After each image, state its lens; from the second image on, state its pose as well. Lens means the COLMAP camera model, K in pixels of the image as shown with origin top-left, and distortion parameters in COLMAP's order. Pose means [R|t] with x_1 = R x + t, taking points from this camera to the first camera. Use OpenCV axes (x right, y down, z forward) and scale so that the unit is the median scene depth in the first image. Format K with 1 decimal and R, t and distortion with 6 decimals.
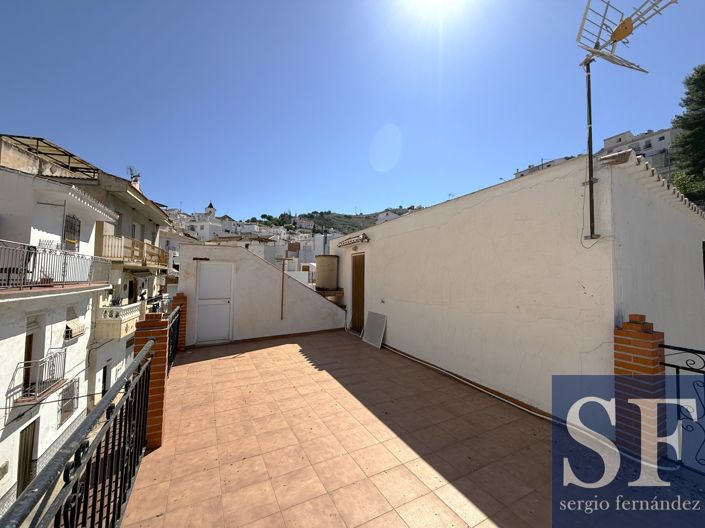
lens RADIAL K [[282.1, 0, 352.0], [0, 282.1, 264.5], [0, 0, 1]] dist [0.000106, 0.000066]
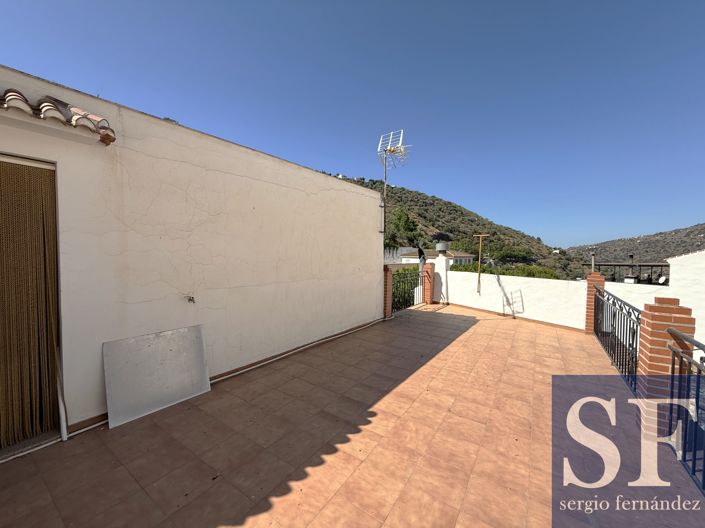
lens RADIAL K [[282.1, 0, 352.0], [0, 282.1, 264.5], [0, 0, 1]] dist [0.000106, 0.000066]
pose [[-0.479488, -0.054793, 0.875836, -0.559430], [-0.057146, 0.997880, 0.031143, 0.056151], [-0.875686, -0.035117, -0.481603, 1.285192]]
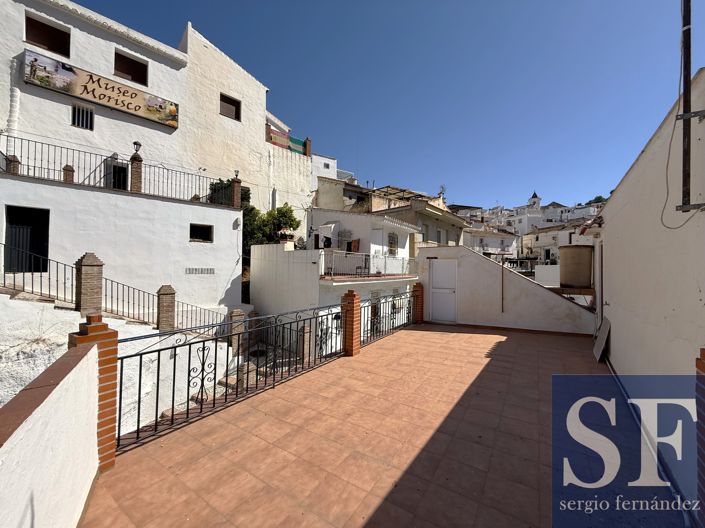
lens RADIAL K [[282.1, 0, 352.0], [0, 282.1, 264.5], [0, 0, 1]] dist [0.000106, 0.000066]
pose [[0.484802, -0.019602, -0.874404, 0.578660], [0.037550, 0.999293, -0.001583, 0.000008], [0.873818, -0.032067, 0.485195, 0.027333]]
